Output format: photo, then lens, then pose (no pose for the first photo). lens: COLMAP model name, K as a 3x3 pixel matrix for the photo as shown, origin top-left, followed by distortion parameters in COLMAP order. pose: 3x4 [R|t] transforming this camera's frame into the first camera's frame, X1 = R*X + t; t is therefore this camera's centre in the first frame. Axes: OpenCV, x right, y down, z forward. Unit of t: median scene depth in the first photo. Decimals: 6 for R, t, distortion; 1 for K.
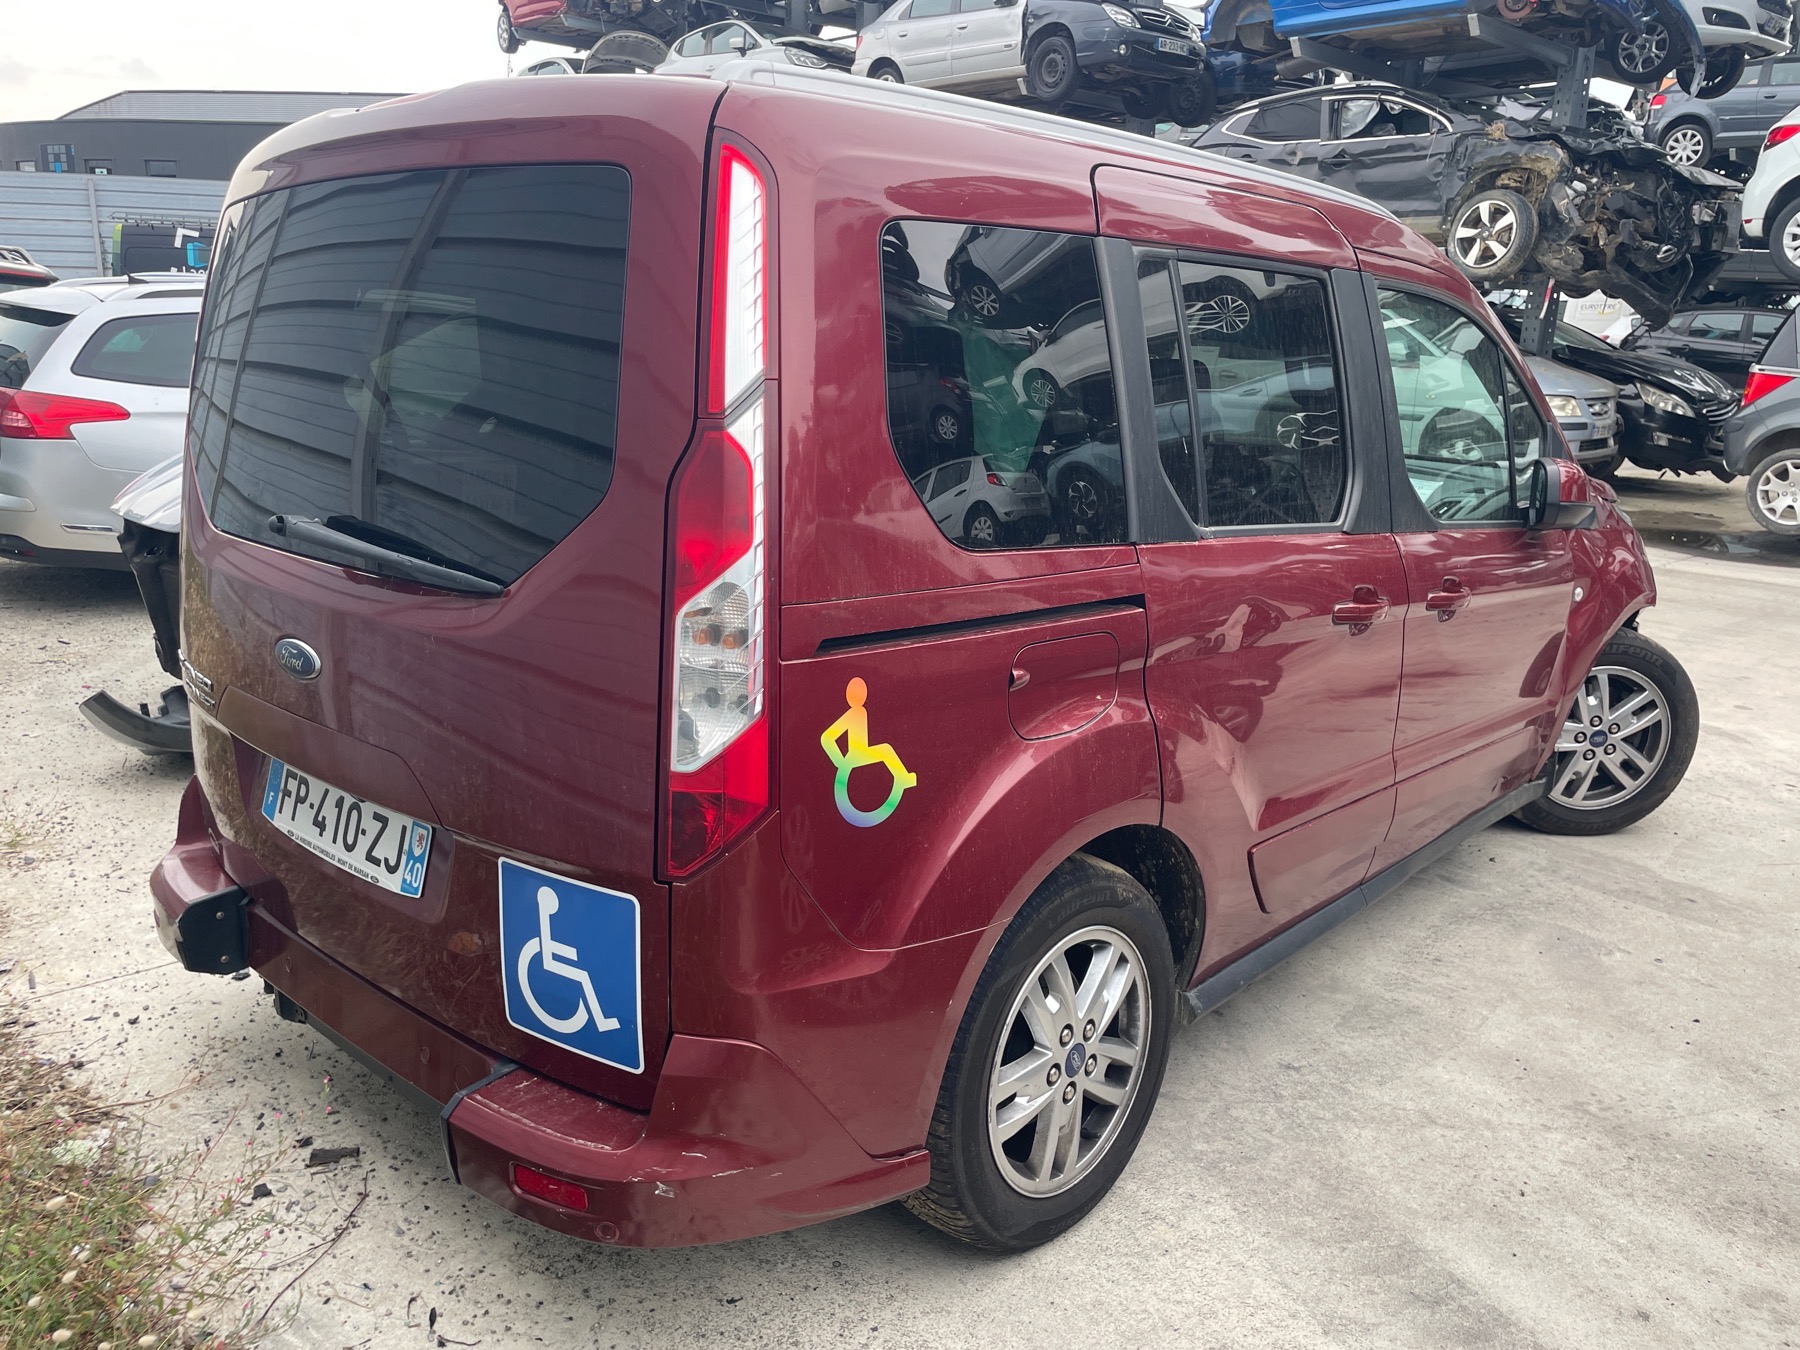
lens RADIAL K [[1368.9, 0, 911.2], [0, 1368.9, 665.6], [0, 0, 1]] dist [0.087914, -0.116359]
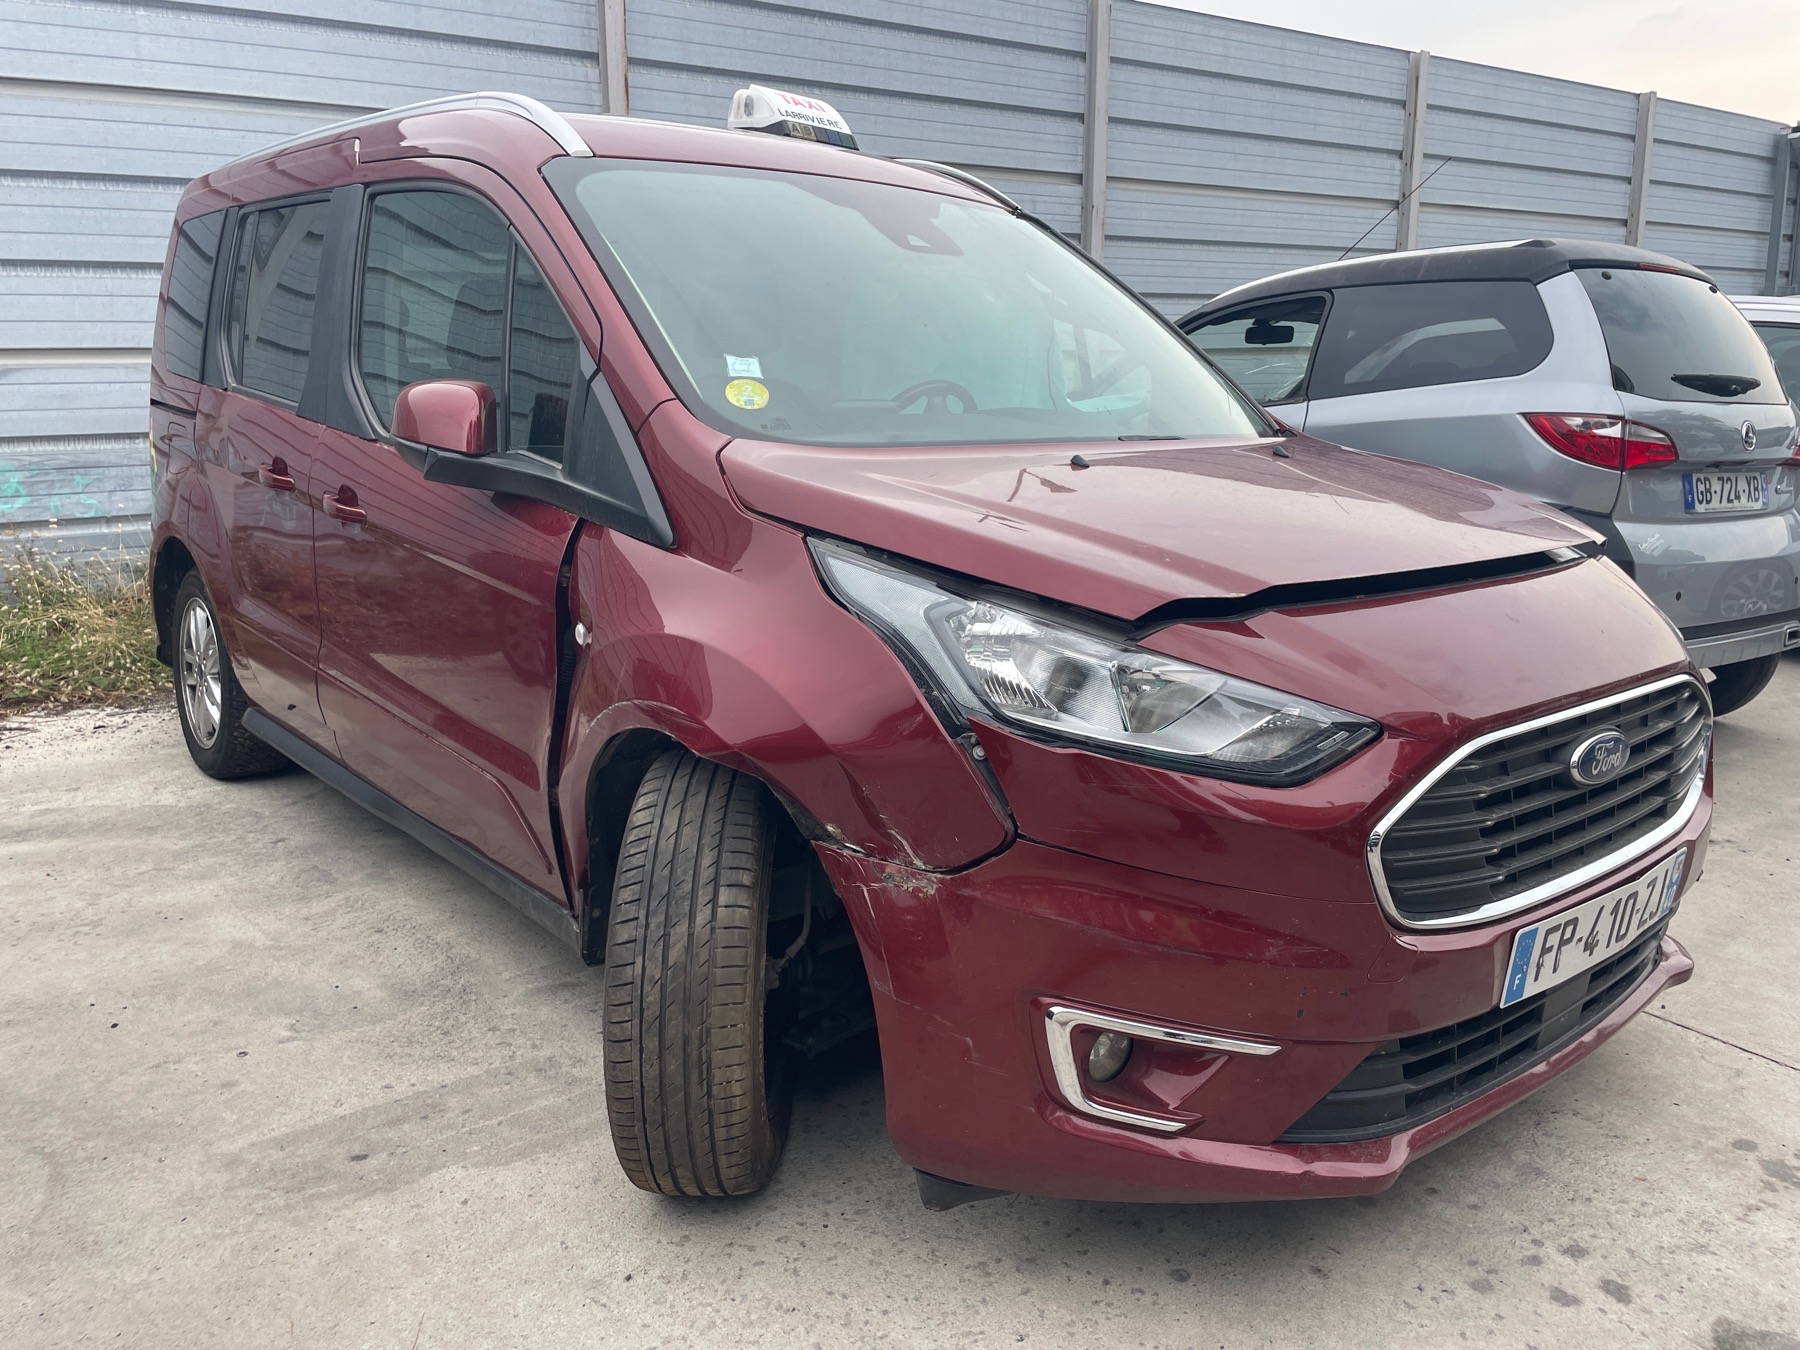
lens RADIAL K [[1353.7, 0, 900.0], [0, 1353.7, 675.0], [0, 0, 1]] dist [0.070966, -0.097129]
pose [[-0.122091, 0.190334, -0.974098, 1.076536], [-0.256556, 0.942033, 0.216225, -0.203722], [0.958787, 0.276310, -0.066182, 1.230824]]
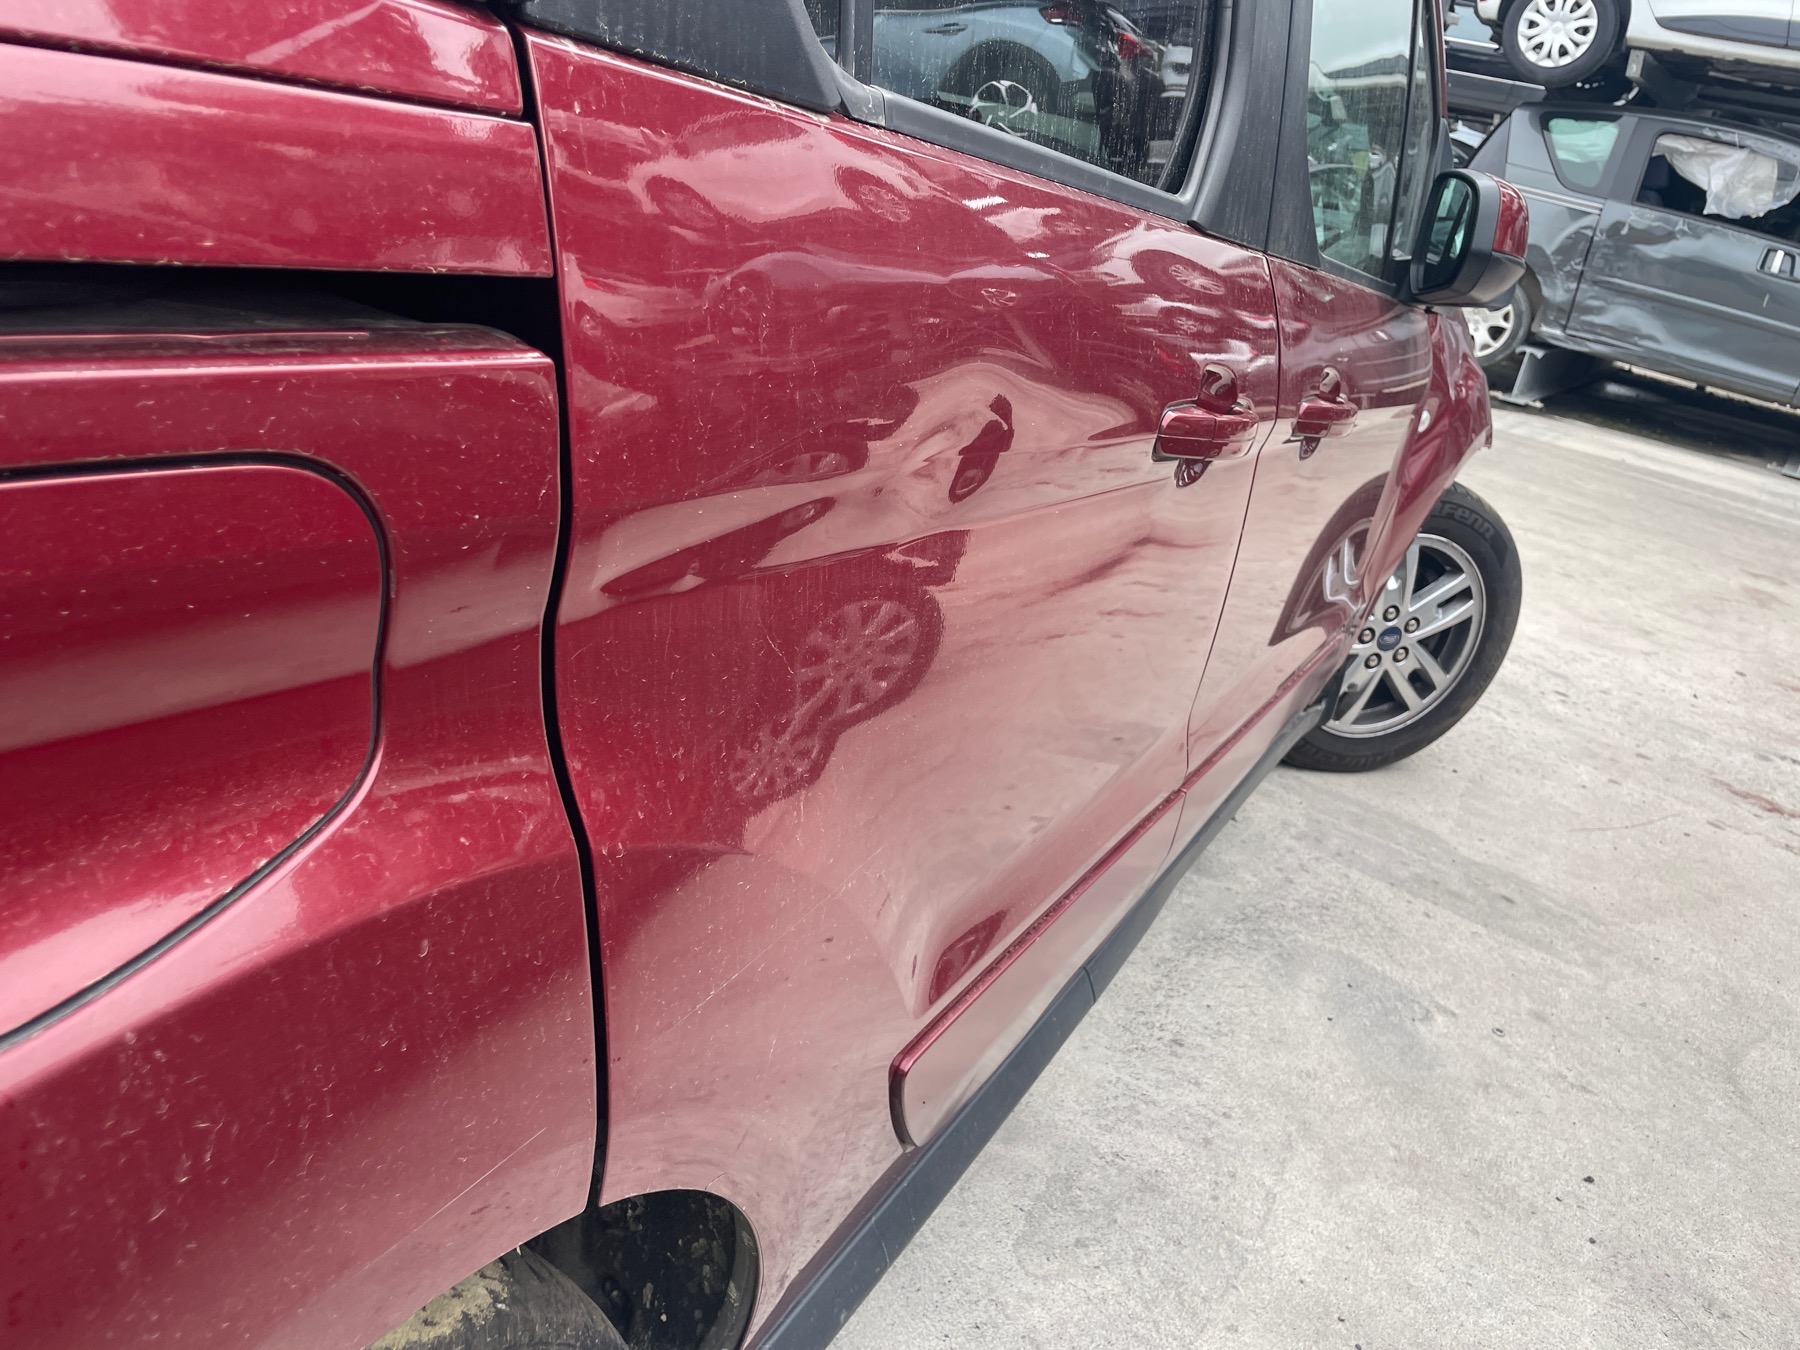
lens RADIAL K [[1370.7, 0, 893.3], [0, 1370.7, 658.7], [0, 0, 1]] dist [0.087989, -0.122601]
pose [[0.965751, 0.051226, 0.254365, 0.101898], [-0.091925, 0.984283, 0.150790, -0.019443], [-0.242642, -0.169008, 0.955281, 0.465516]]
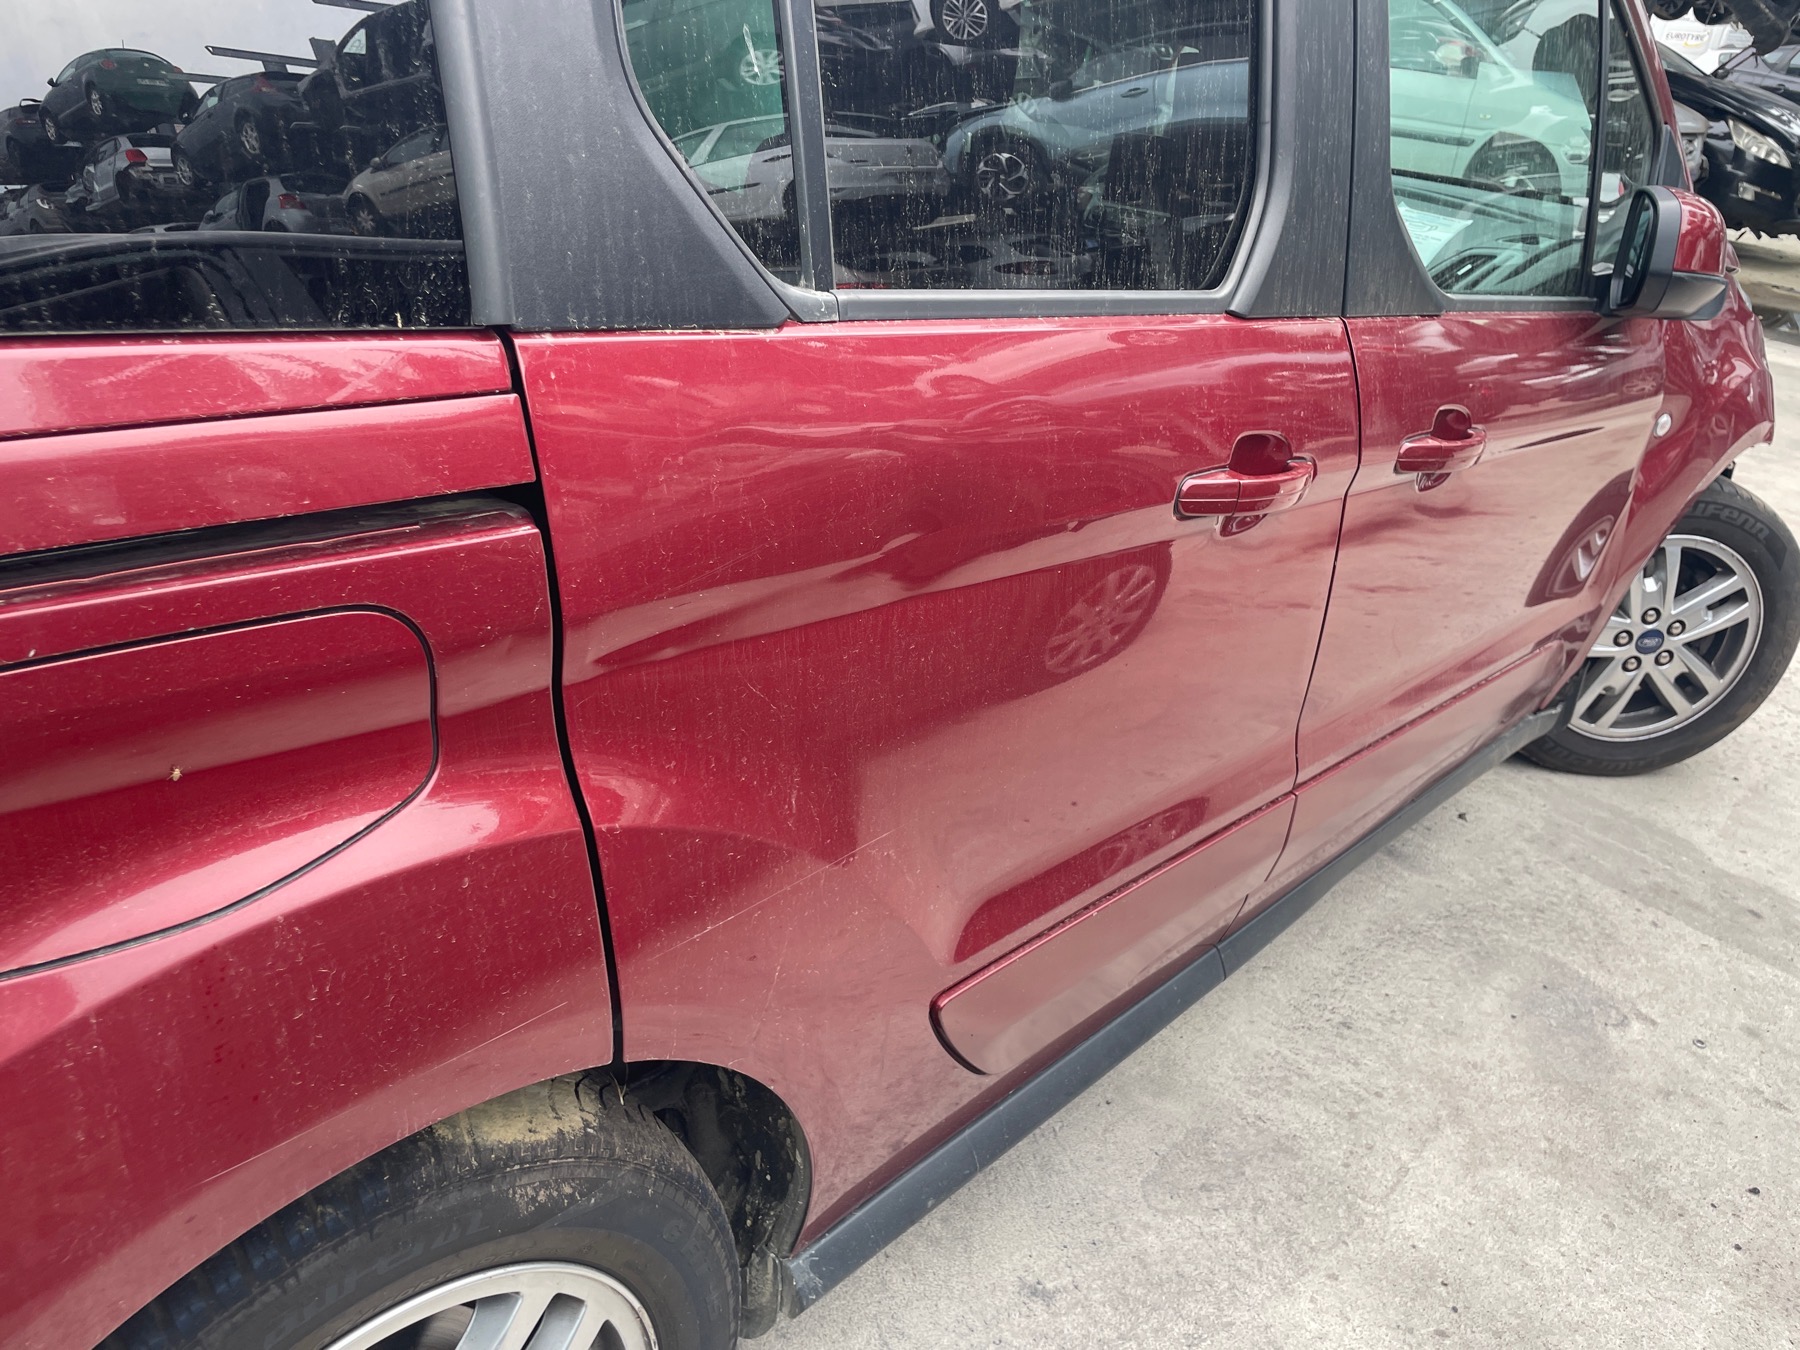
lens RADIAL K [[1368.9, 0, 911.2], [0, 1368.9, 665.6], [0, 0, 1]] dist [0.087914, -0.116359]
pose [[0.997892, 0.064544, 0.006770, 0.158534], [-0.064617, 0.978450, 0.196113, -0.048802], [0.006033, -0.196137, 0.980558, 0.391755]]
